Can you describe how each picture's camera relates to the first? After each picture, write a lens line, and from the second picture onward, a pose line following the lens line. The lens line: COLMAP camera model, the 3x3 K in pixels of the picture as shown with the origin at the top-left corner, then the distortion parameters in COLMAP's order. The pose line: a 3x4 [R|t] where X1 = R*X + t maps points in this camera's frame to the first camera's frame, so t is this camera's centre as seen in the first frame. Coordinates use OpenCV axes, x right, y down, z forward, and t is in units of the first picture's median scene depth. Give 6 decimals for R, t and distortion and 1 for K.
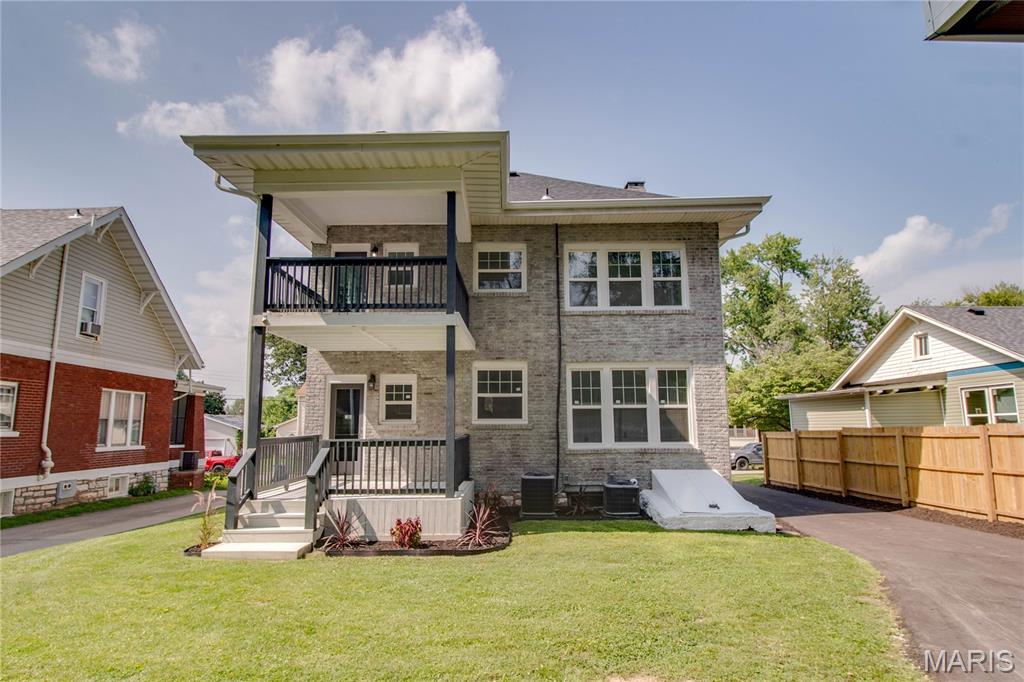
lens RADIAL K [[587.2, 0, 505.0], [0, 587.2, 338.1], [0, 0, 1]] dist [0.007850, -0.012515]
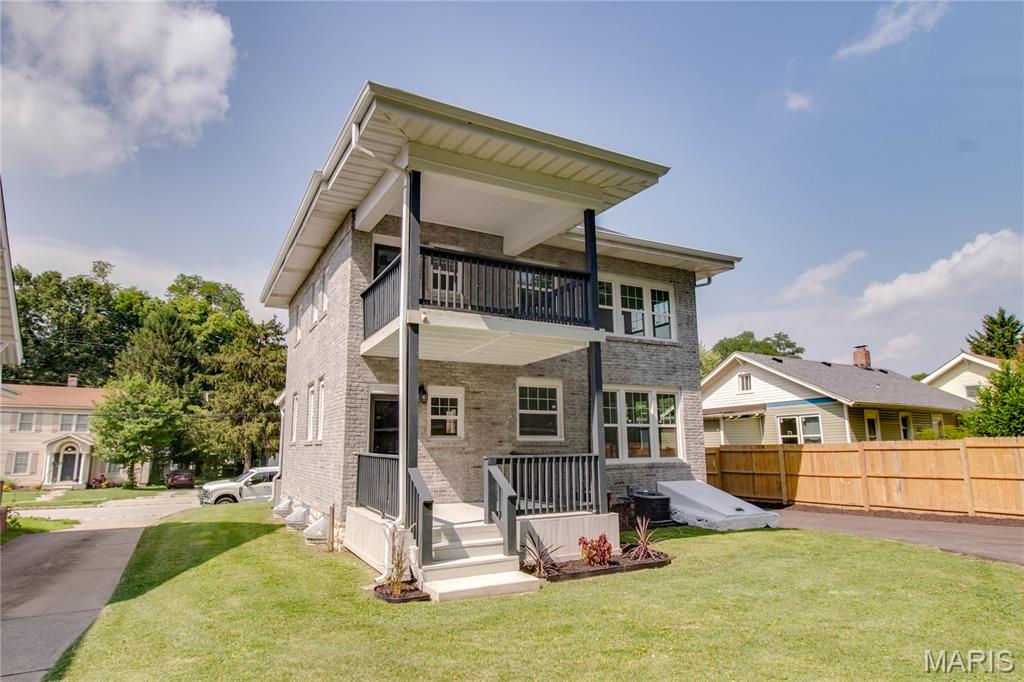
lens RADIAL K [[587.2, 0, 513.1], [0, 587.2, 343.2], [0, 0, 1]] dist [0.007850, -0.012515]
pose [[0.871791, 0.083129, 0.482773, -0.539515], [-0.070200, 0.996525, -0.044824, 0.027665], [-0.484822, 0.005186, 0.874597, 0.141933]]
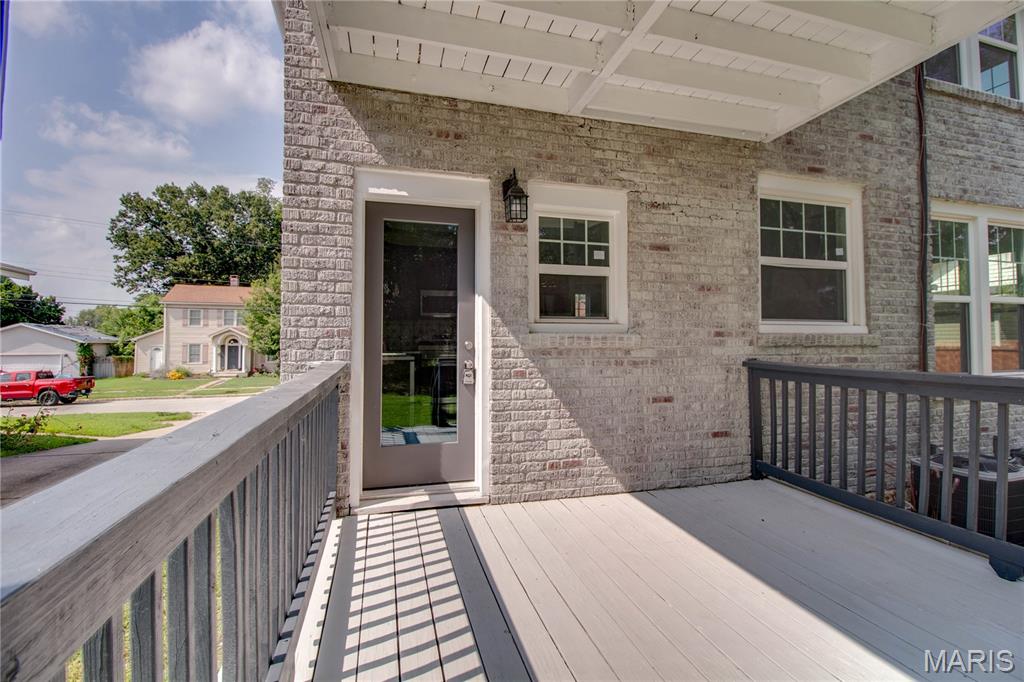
lens RADIAL K [[494.1, 0, 522.9], [0, 494.1, 327.8], [0, 0, 1]] dist [-0.002800, -0.011132]
pose [[0.953791, 0.011972, 0.300233, -0.296870], [-0.048582, 0.992203, 0.114770, 0.111311], [-0.296518, -0.124053, 0.946936, 0.726261]]
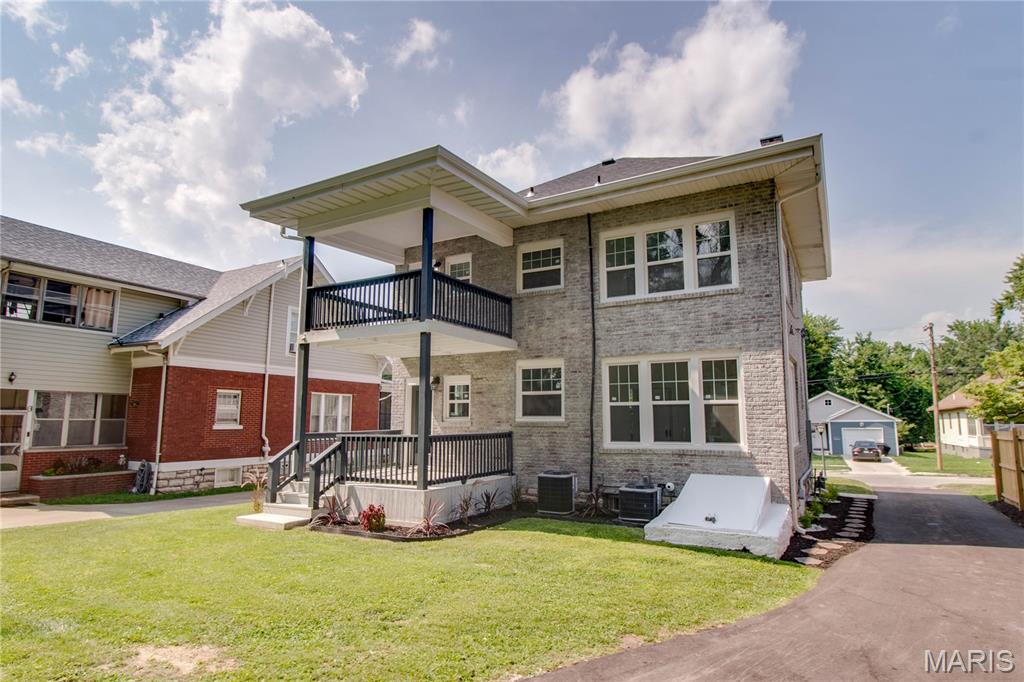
lens RADIAL K [[587.2, 0, 512.5], [0, 587.2, 340.9], [0, 0, 1]] dist [0.007850, -0.012515]
pose [[0.869249, -0.062830, -0.490365, 0.447442], [0.070910, 0.997480, -0.002106, 0.006489], [0.489262, -0.032941, 0.871515, 0.098788]]
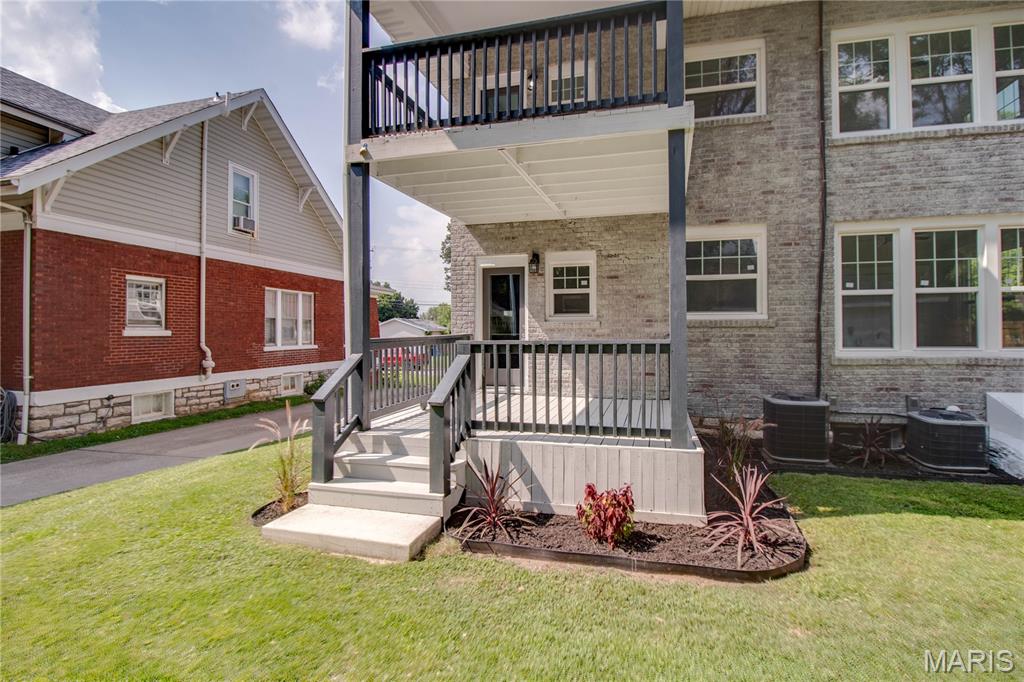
lens RADIAL K [[494.1, 0, 519.5], [0, 494.1, 328.5], [0, 0, 1]] dist [-0.002800, -0.011132]
pose [[0.967939, -0.000281, -0.251186, -0.089660], [0.037054, 0.989219, 0.141681, 0.066514], [0.248439, -0.146446, 0.957513, 0.391902]]
